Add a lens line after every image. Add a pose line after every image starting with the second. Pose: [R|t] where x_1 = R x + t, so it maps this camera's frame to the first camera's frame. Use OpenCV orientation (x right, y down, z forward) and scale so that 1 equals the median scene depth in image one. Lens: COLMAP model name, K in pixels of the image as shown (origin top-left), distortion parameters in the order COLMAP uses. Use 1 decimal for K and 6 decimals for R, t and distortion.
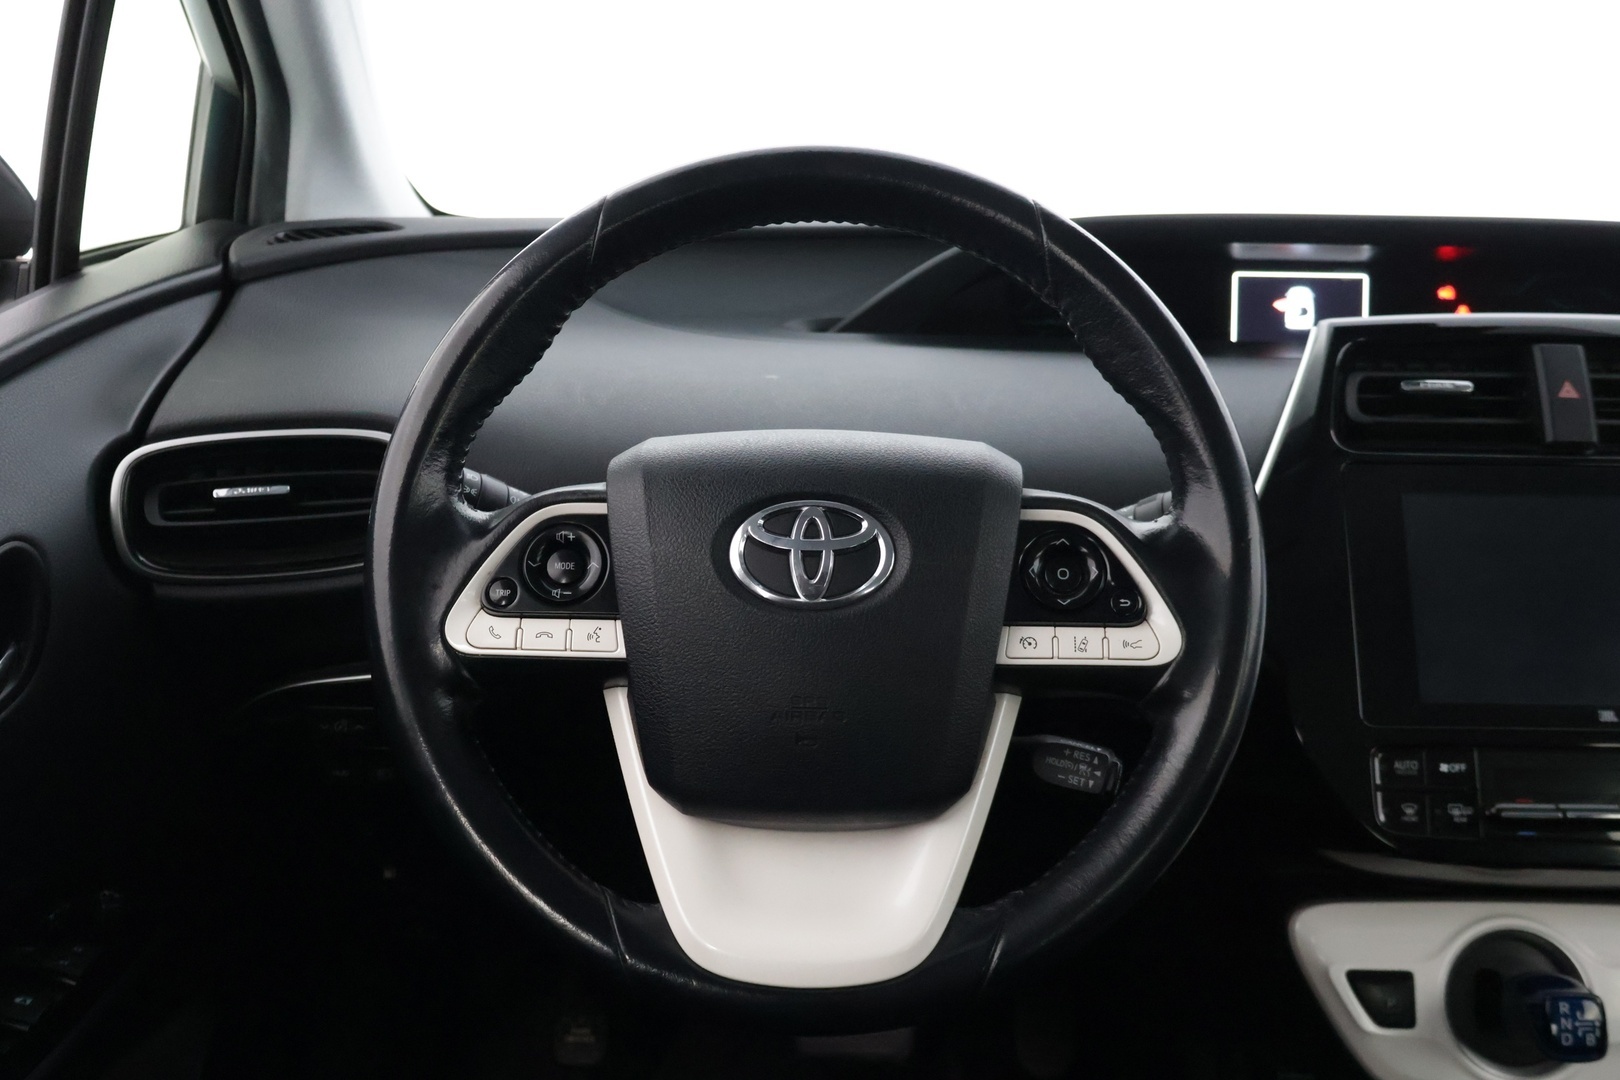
lens RADIAL K [[1675.2, 0, 809.2], [0, 1675.2, 543.3], [0, 0, 1]] dist [-0.001997, 0.000000]
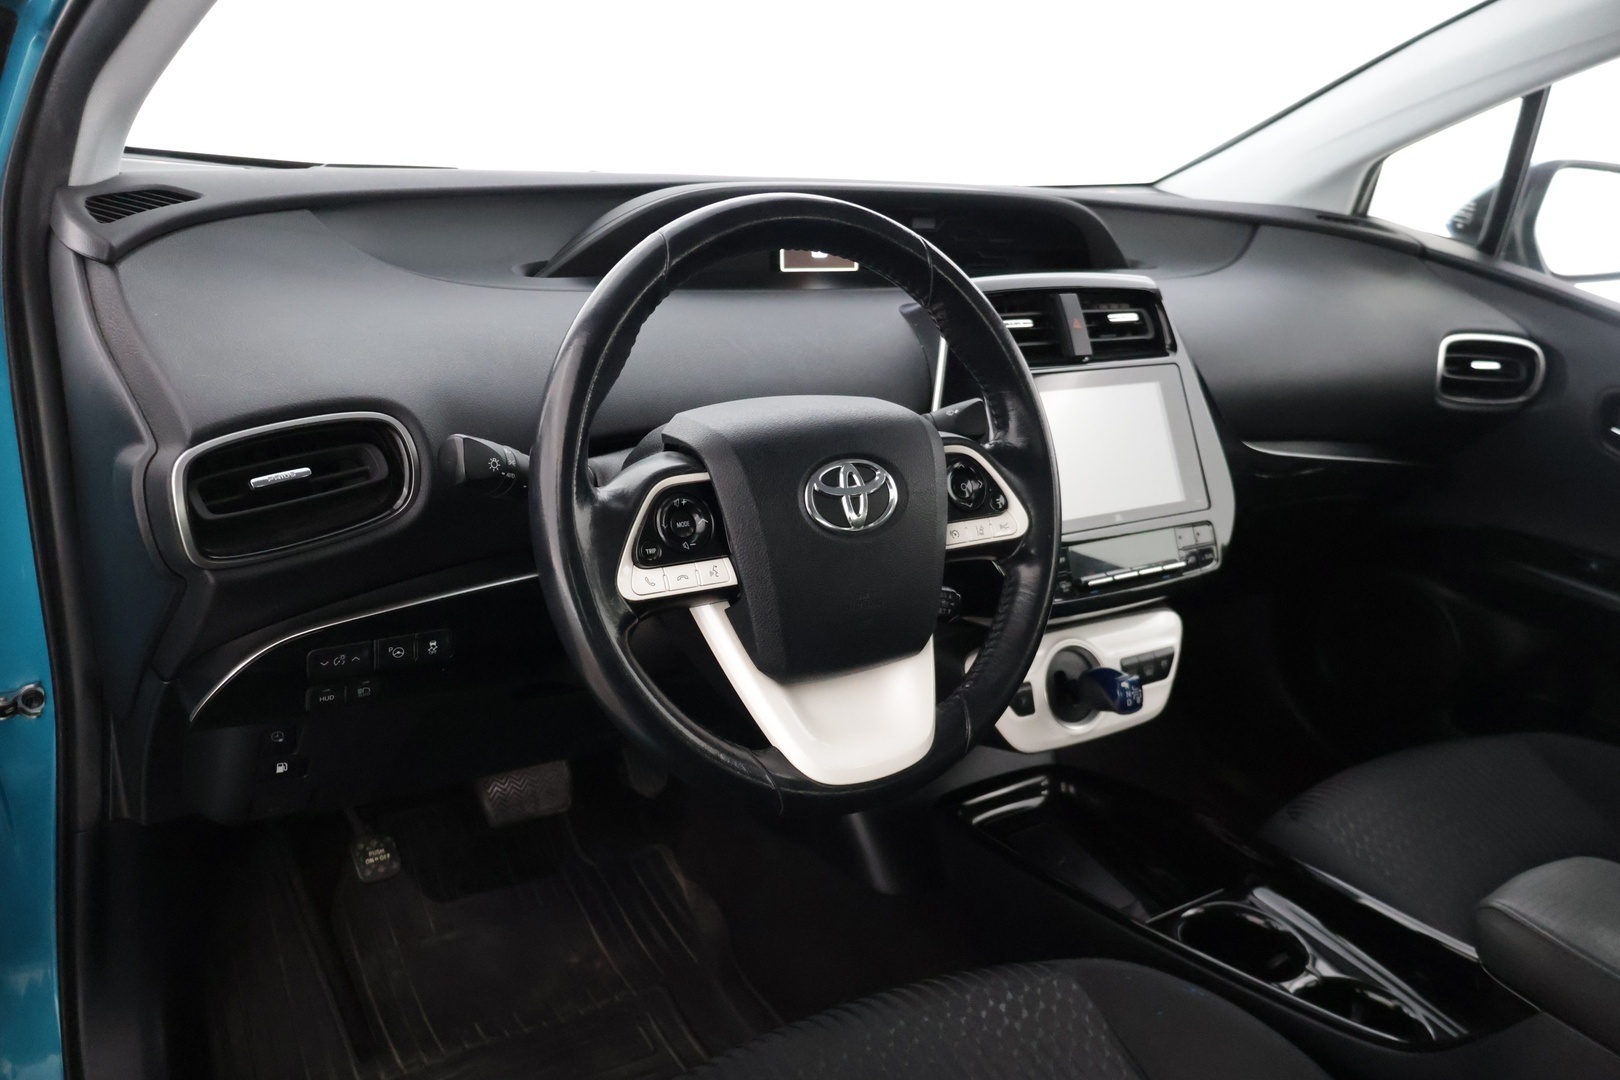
lens RADIAL K [[1363.8, 0, 810.8], [0, 1363.8, 540.6], [0, 0, 1]] dist [-0.005324, 0.009047]
pose [[0.805894, -0.141805, 0.574827, -0.665086], [0.043918, 0.982537, 0.180812, -0.159983], [-0.590428, -0.120470, 0.798048, 0.058427]]
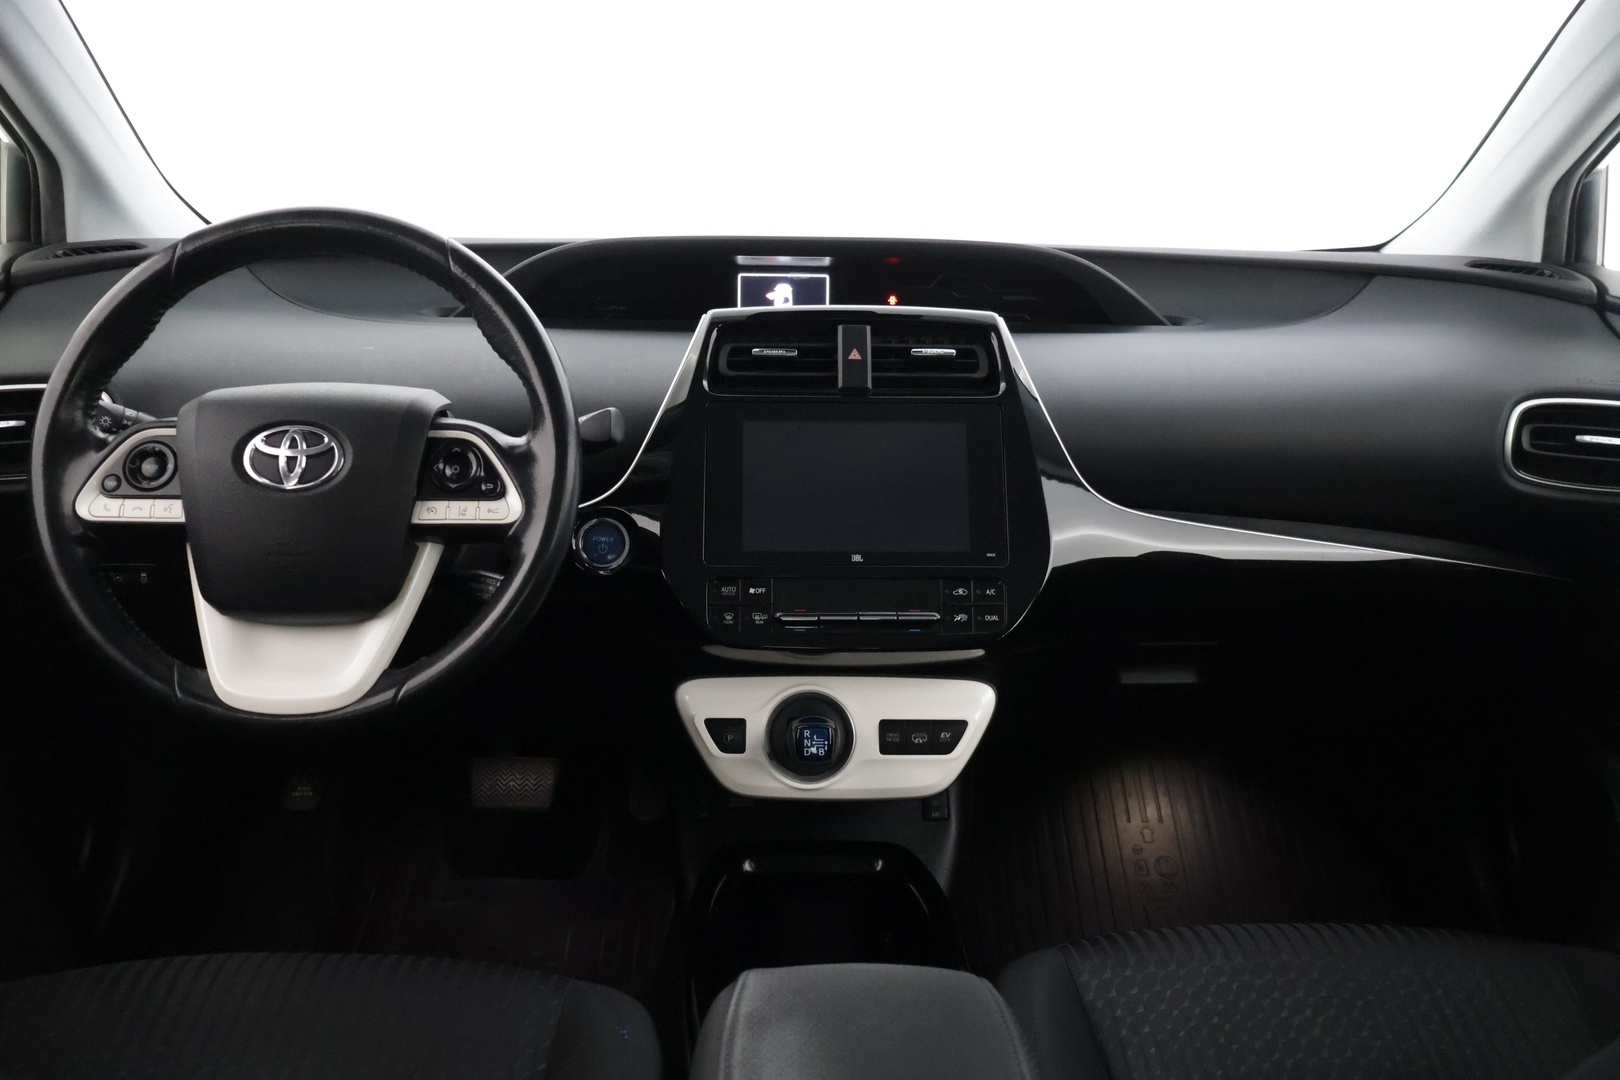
lens RADIAL K [[1363.8, 0, 819.6], [0, 1363.8, 545.9], [0, 0, 1]] dist [-0.005324, 0.009047]
pose [[0.999138, -0.010141, 0.040260, 0.430566], [0.008088, 0.998674, 0.050838, 0.027020], [-0.040722, -0.050468, 0.997895, -0.342179]]
